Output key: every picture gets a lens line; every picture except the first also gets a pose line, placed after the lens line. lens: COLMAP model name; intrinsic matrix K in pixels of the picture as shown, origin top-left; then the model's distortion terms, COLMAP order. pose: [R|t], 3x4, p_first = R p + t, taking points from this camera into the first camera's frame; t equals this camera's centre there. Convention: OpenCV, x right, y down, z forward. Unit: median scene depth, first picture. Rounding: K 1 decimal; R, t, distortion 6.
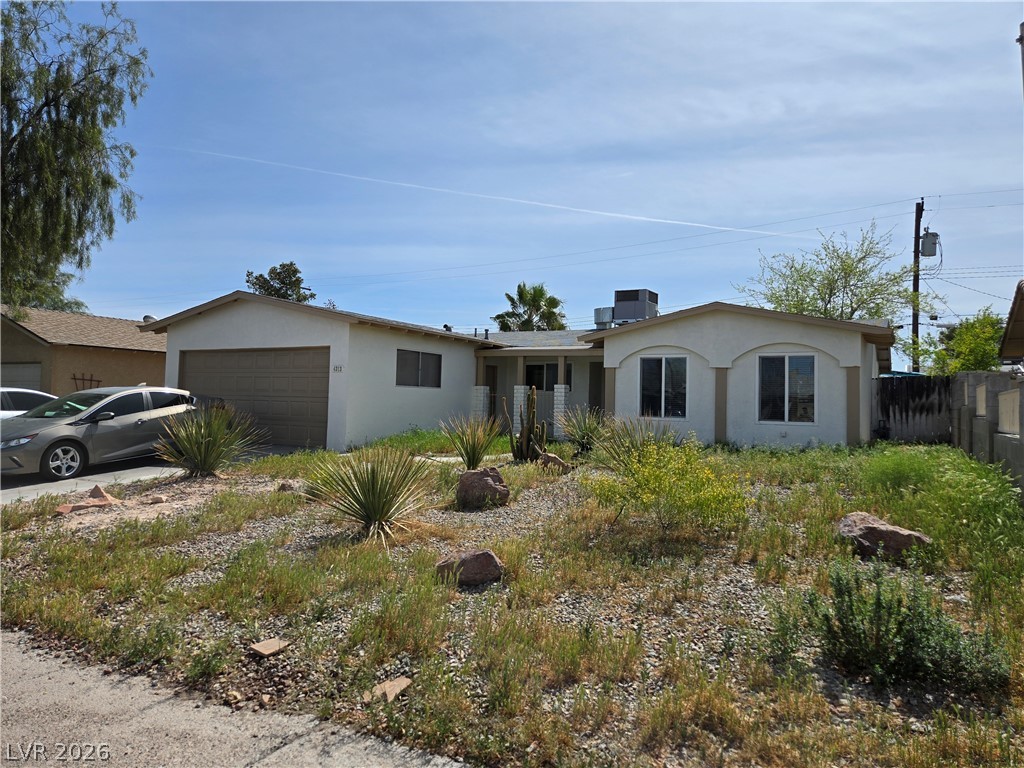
lens RADIAL K [[685.5, 0, 522.8], [0, 685.5, 390.5], [0, 0, 1]] dist [0.060974, -0.044514]
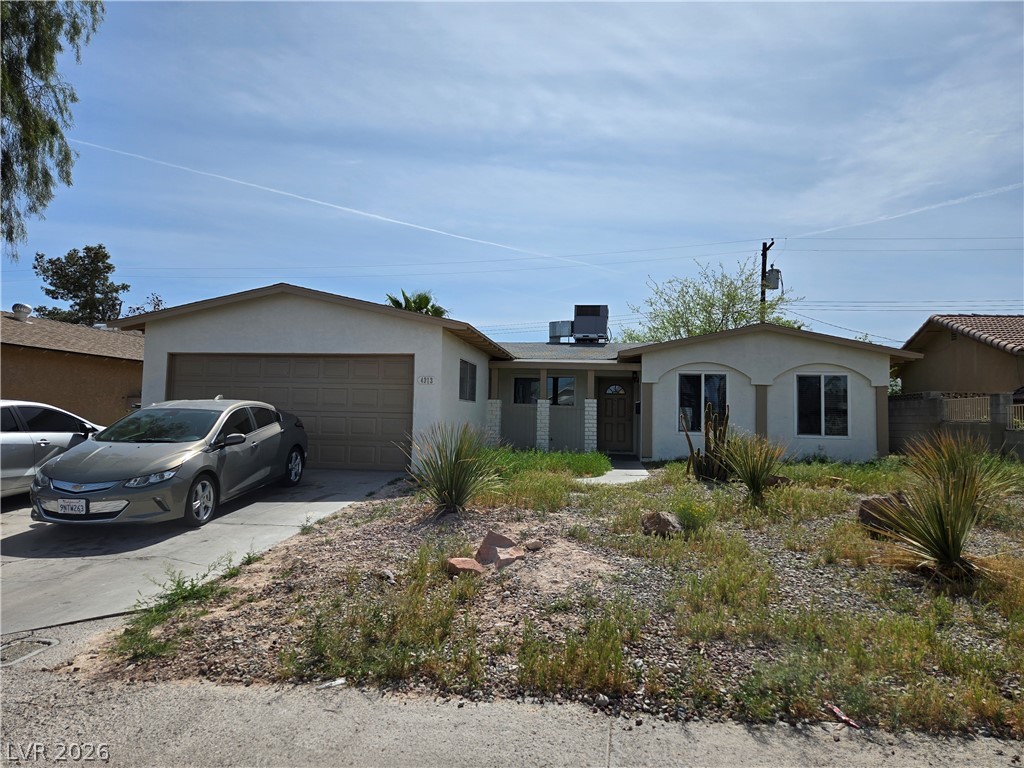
lens RADIAL K [[685.5, 0, 507.8], [0, 685.5, 384.9], [0, 0, 1]] dist [0.060974, -0.044514]
pose [[0.939392, 0.014074, 0.342556, -0.429103], [-0.006620, 0.999715, -0.022918, -0.005884], [-0.342781, 0.019262, 0.939218, 0.127717]]
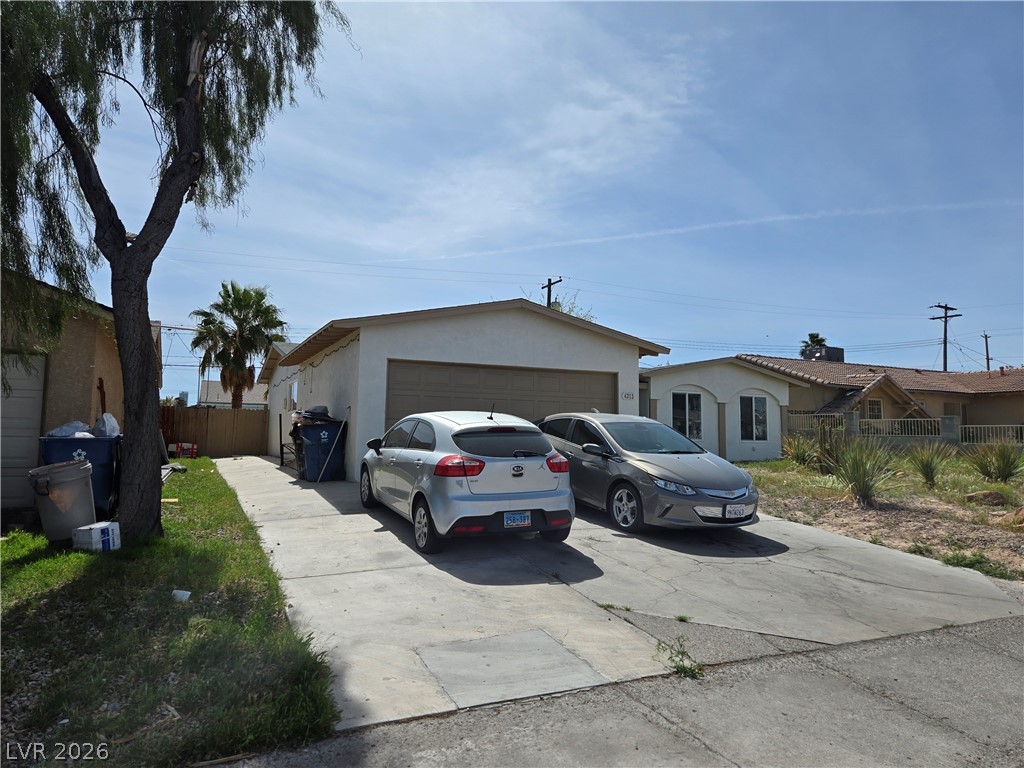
lens RADIAL K [[685.5, 0, 508.6], [0, 685.5, 377.6], [0, 0, 1]] dist [0.060974, -0.044514]
pose [[0.586978, 0.052457, 0.807901, -1.075255], [-0.018974, 0.998516, -0.051049, -0.003910], [-0.809380, 0.014636, 0.587102, 0.502959]]
